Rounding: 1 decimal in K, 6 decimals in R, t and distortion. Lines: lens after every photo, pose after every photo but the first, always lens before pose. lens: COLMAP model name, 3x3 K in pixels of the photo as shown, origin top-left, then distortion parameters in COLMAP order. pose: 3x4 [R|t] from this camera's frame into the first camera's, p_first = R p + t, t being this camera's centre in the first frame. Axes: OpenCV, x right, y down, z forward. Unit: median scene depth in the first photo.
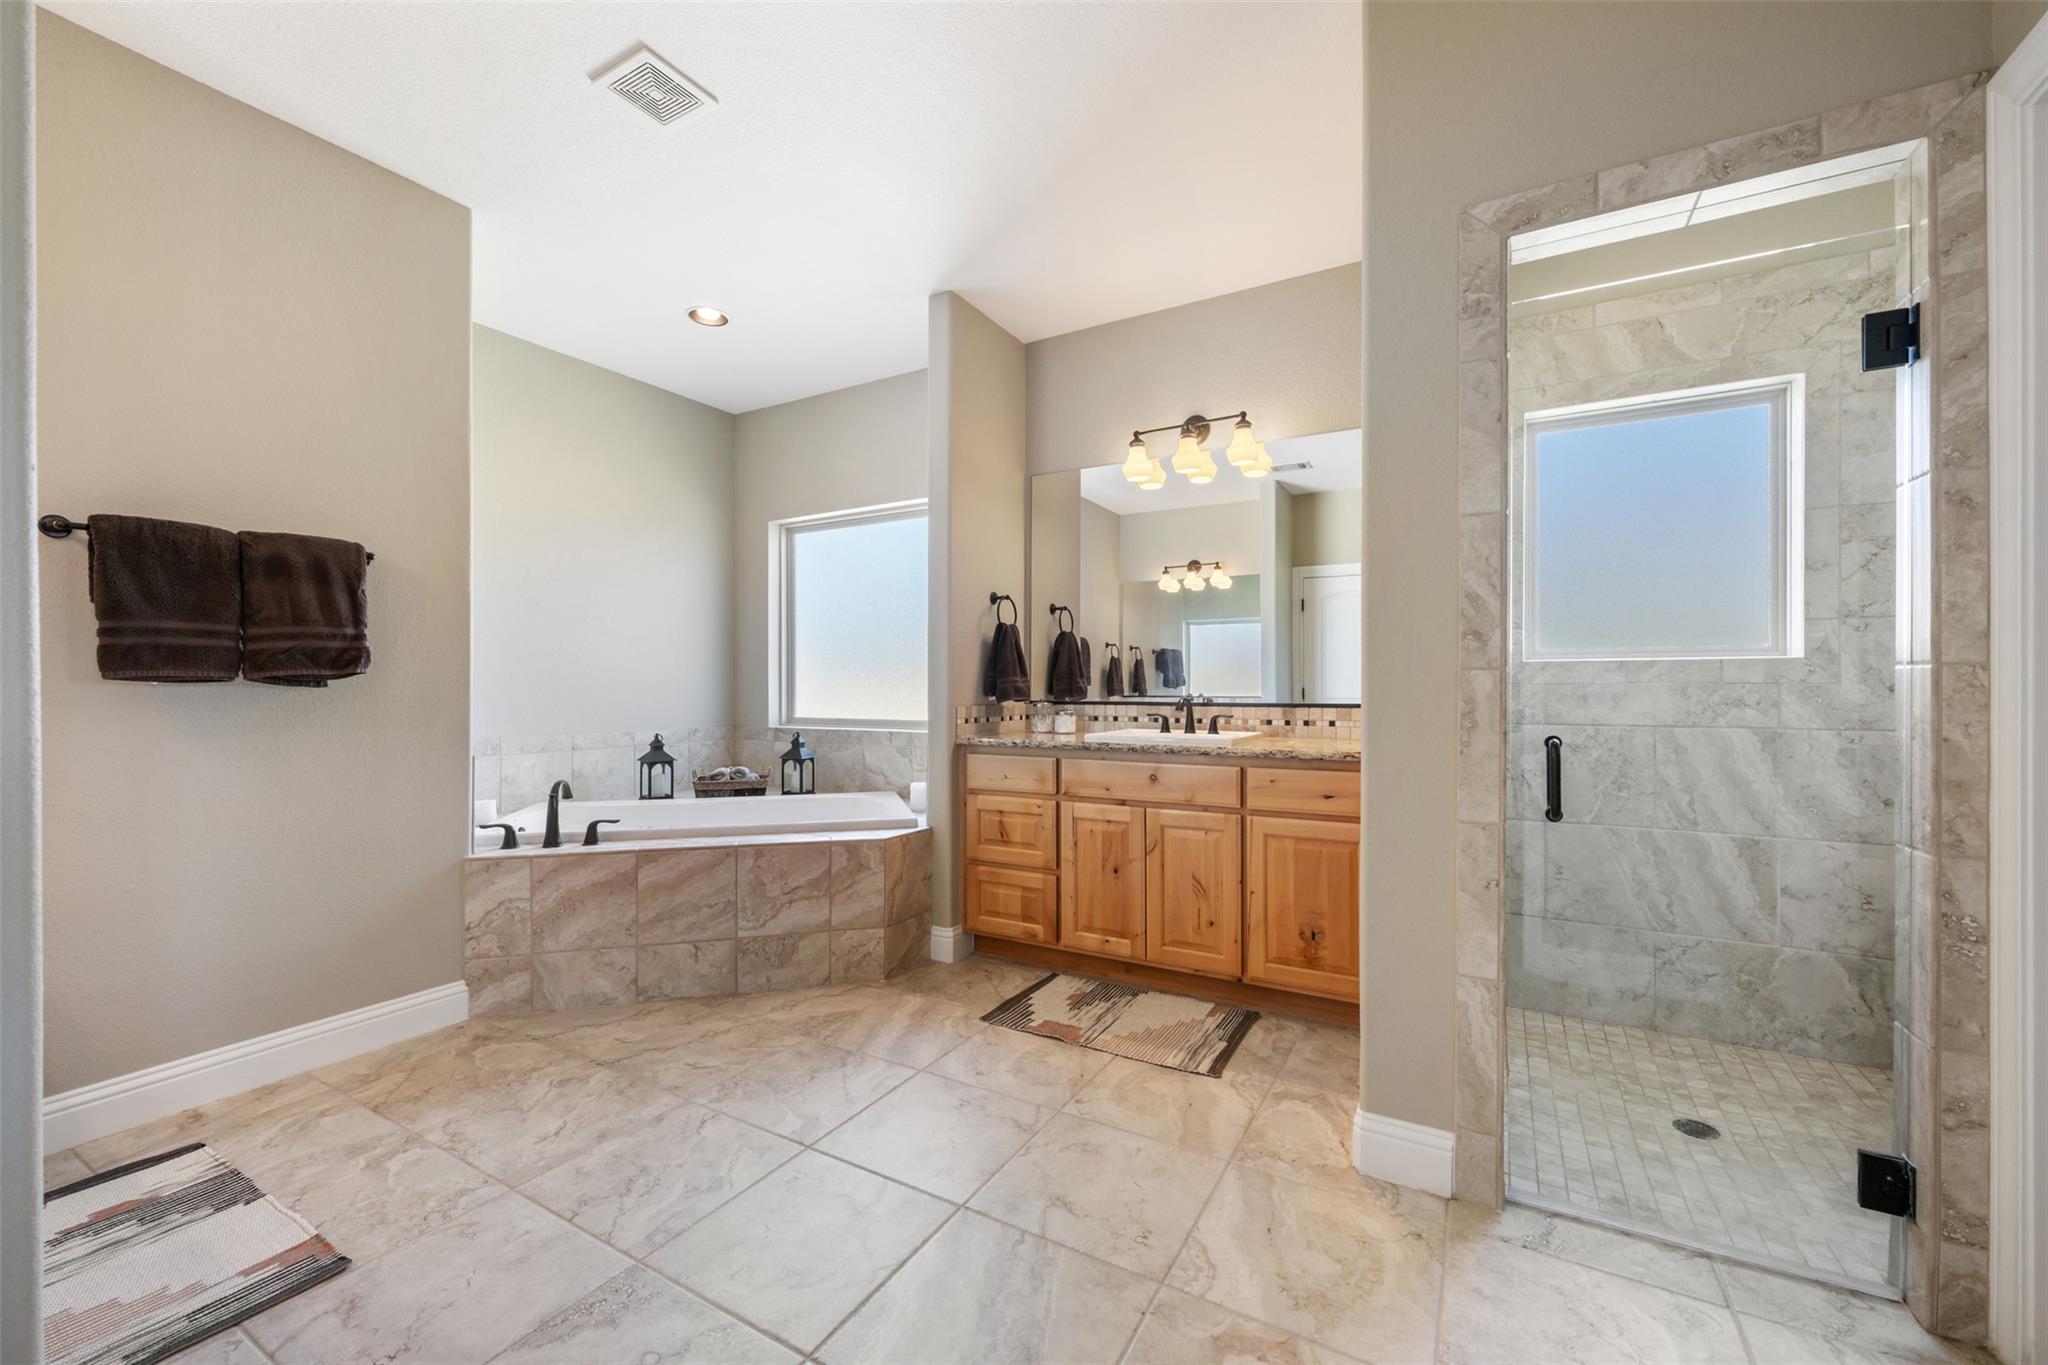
lens RADIAL K [[811.1, 0, 1017.9], [0, 811.1, 687.2], [0, 0, 1]] dist [-0.001777, 0.000354]
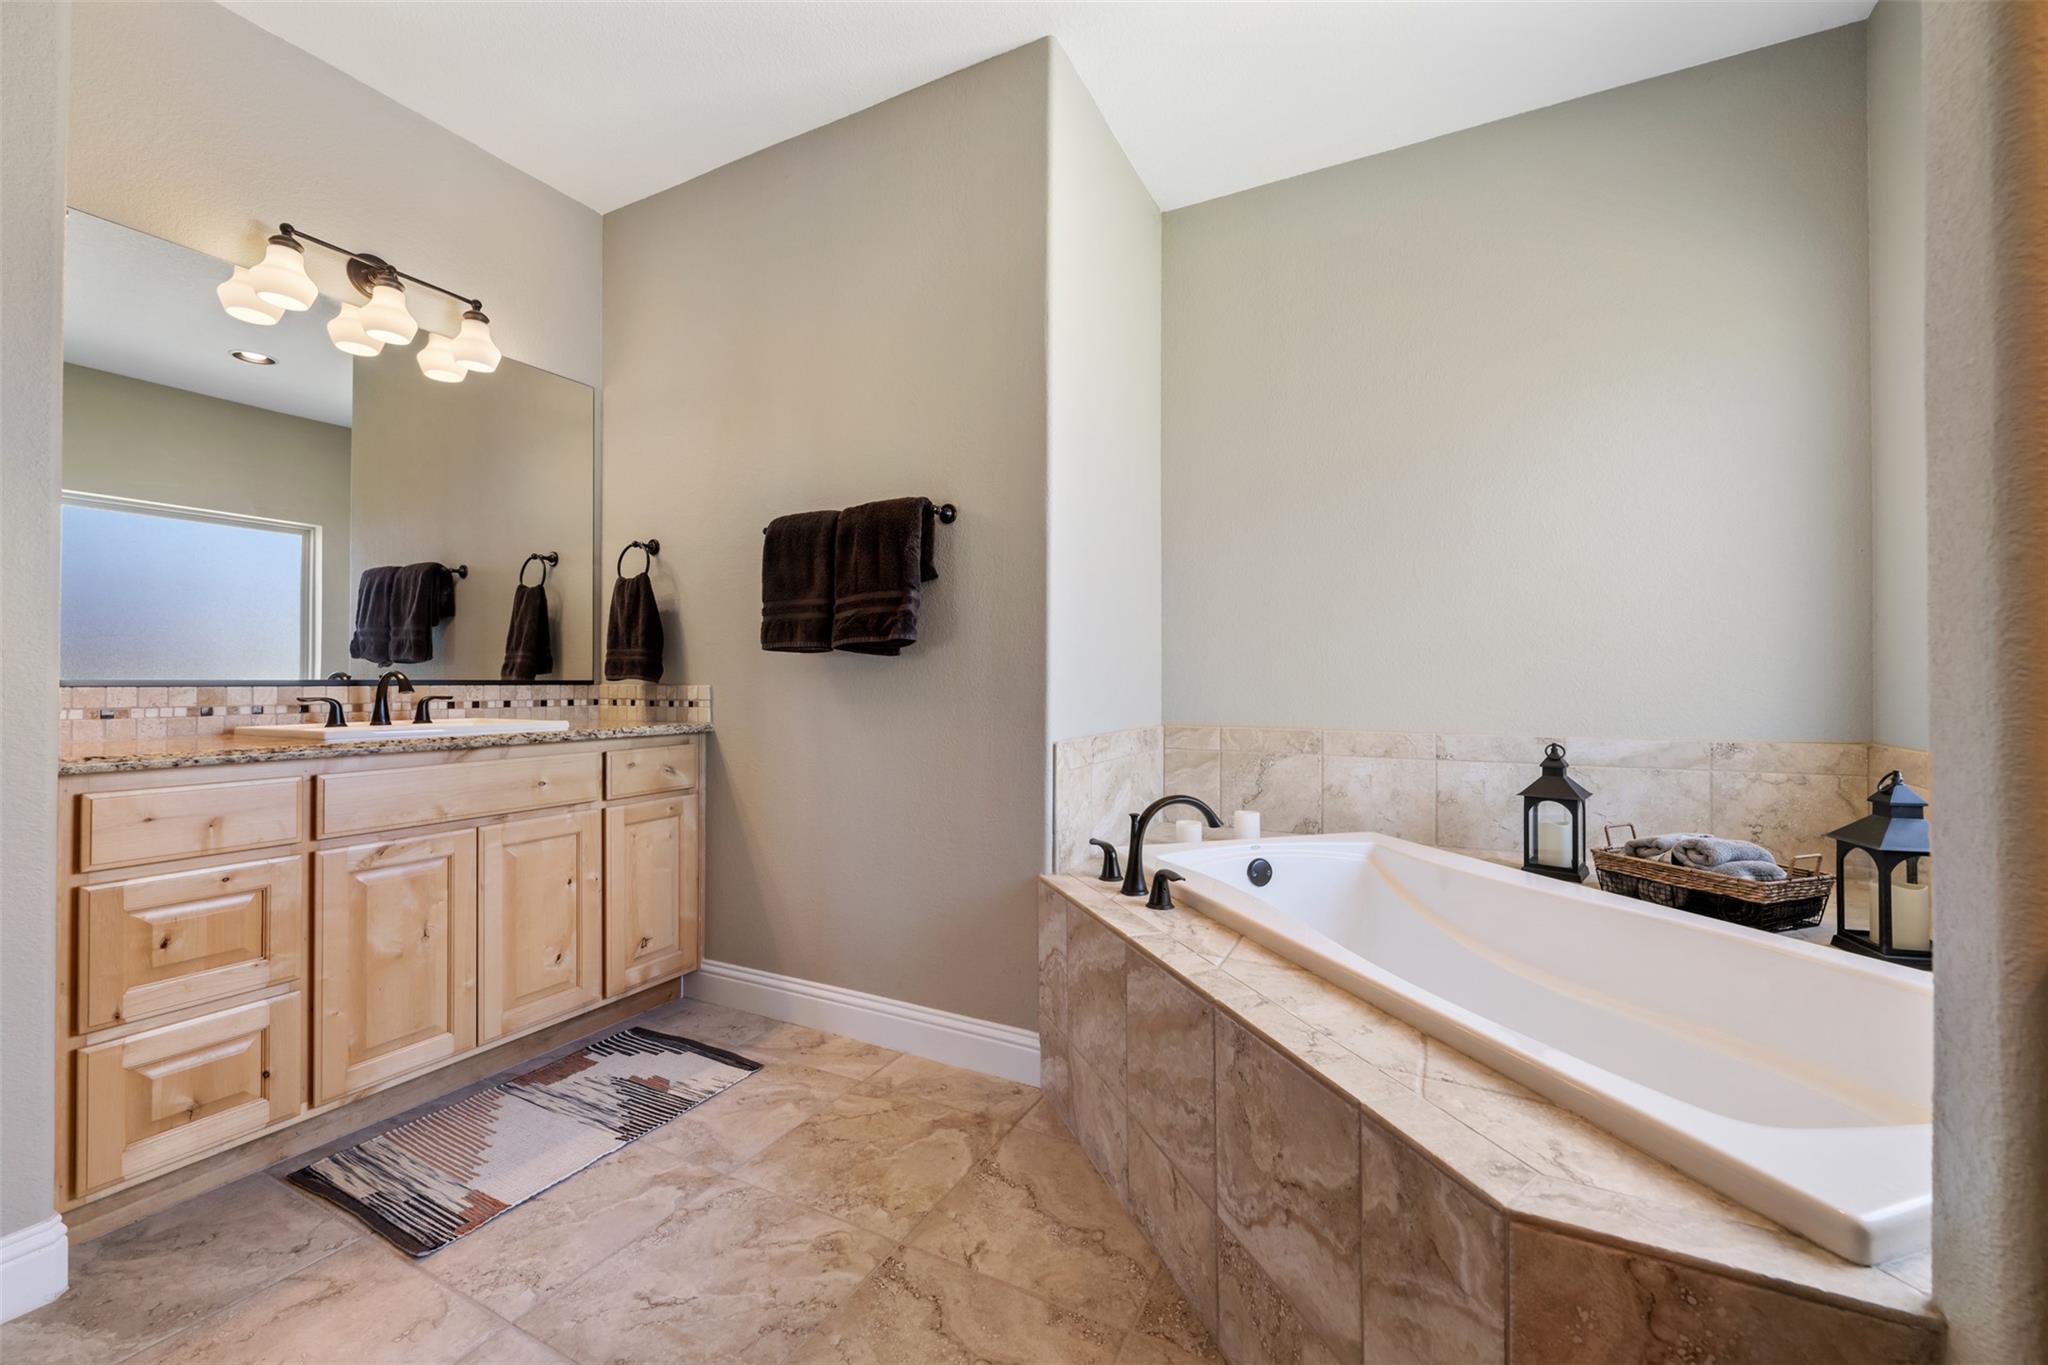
lens RADIAL K [[811.1, 0, 1021.4], [0, 811.1, 669.6], [0, 0, 1]] dist [-0.001777, 0.000354]
pose [[0.054181, -0.015436, -0.998412, 0.099293], [-0.001886, 0.999877, -0.015561, 0.030491], [0.998529, 0.002726, 0.054145, 1.038104]]
